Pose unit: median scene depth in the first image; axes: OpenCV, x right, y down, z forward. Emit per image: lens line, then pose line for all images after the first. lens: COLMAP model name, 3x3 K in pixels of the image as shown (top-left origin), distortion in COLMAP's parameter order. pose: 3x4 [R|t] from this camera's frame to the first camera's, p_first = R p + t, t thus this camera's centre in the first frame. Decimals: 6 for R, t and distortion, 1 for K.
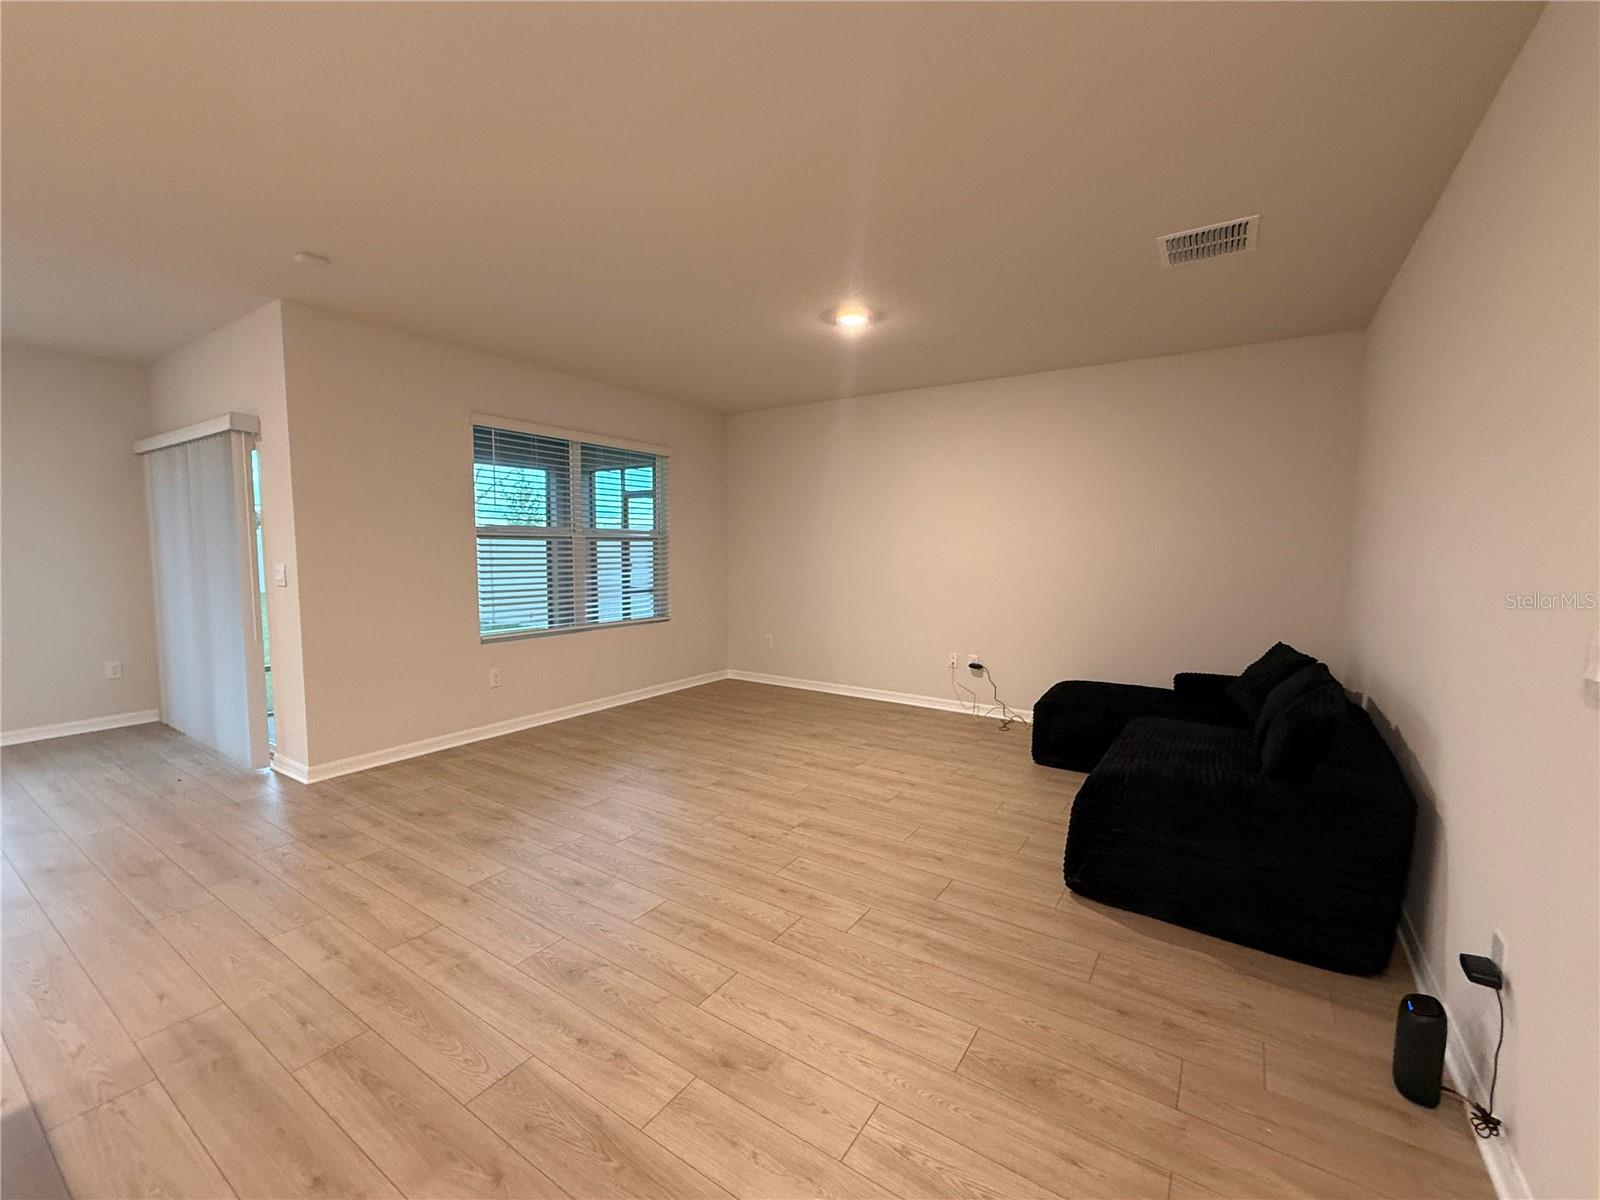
lens RADIAL K [[656.9, 0, 805.9], [0, 656.9, 602.4], [0, 0, 1]] dist [-0.000113, -0.002425]
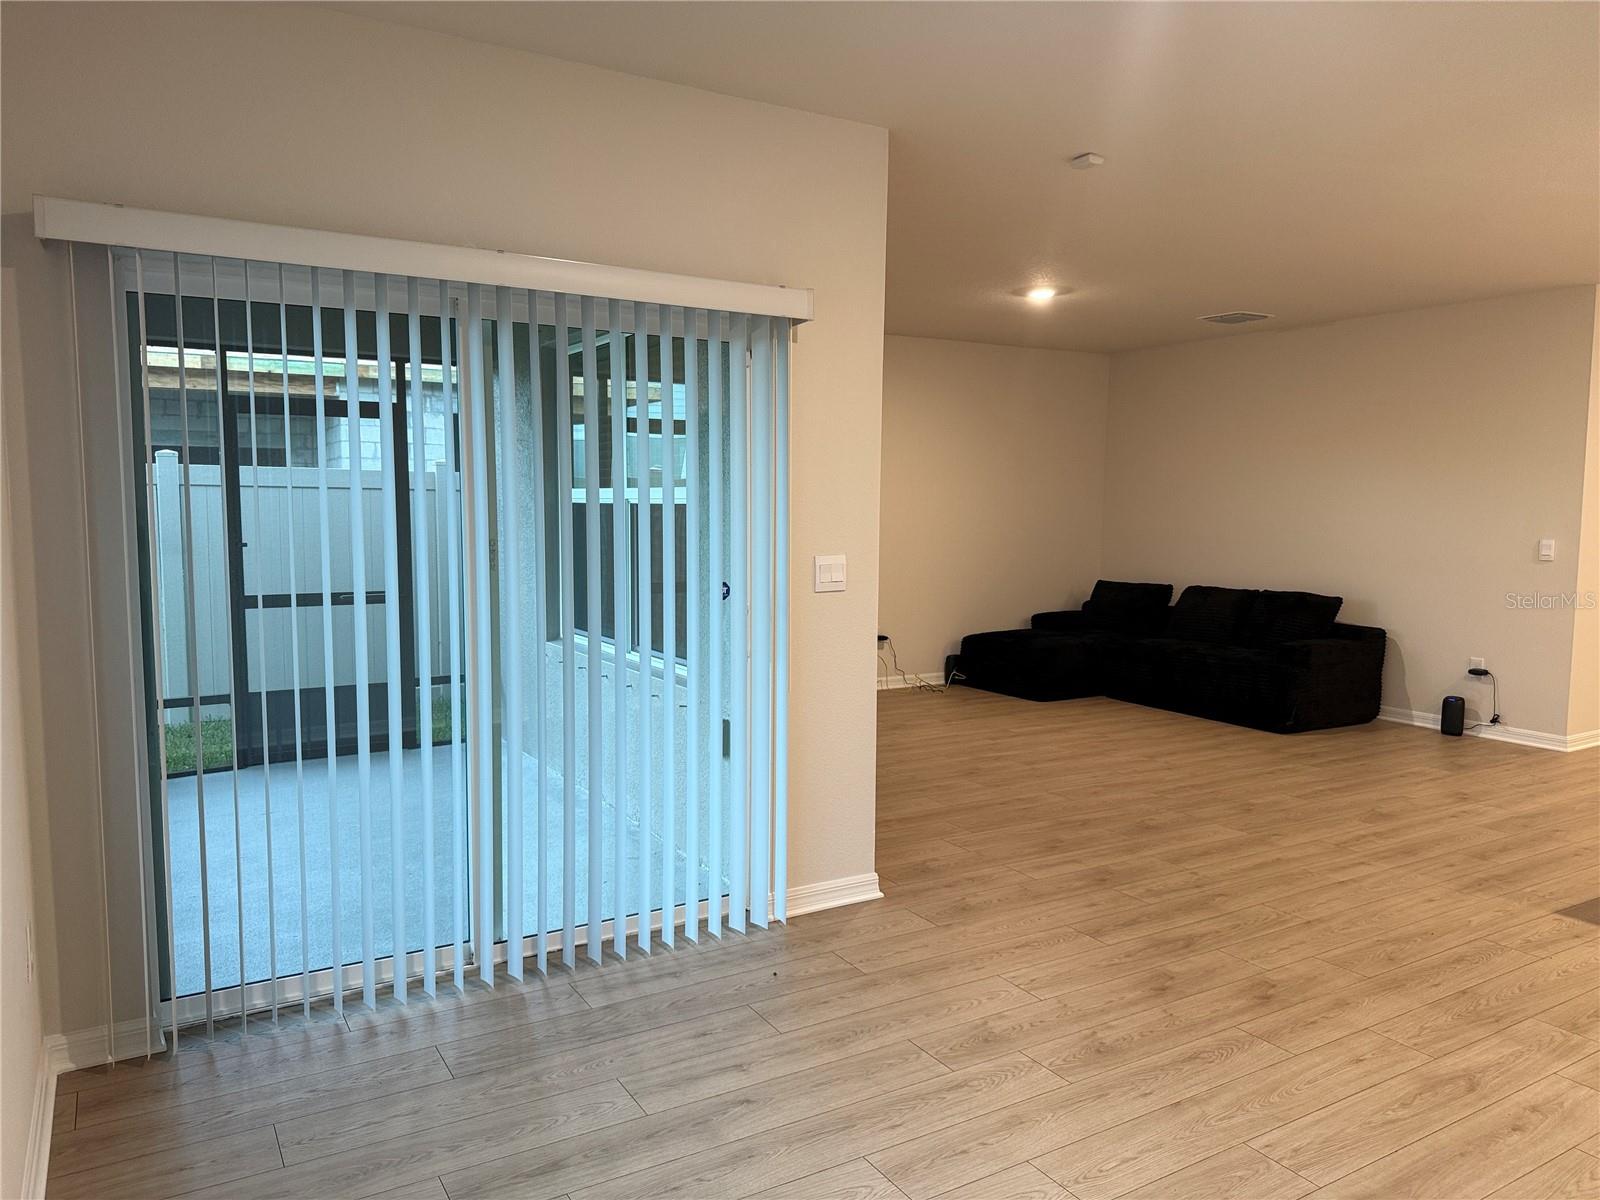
lens RADIAL K [[1119.0, 0, 798.3], [0, 1119.0, 613.1], [0, 0, 1]] dist [0.072348, -0.097736]
pose [[0.440242, -0.093443, 0.893004, -2.289440], [0.070188, 0.995108, 0.069525, -0.105567], [-0.895132, 0.032070, 0.444647, 0.757669]]
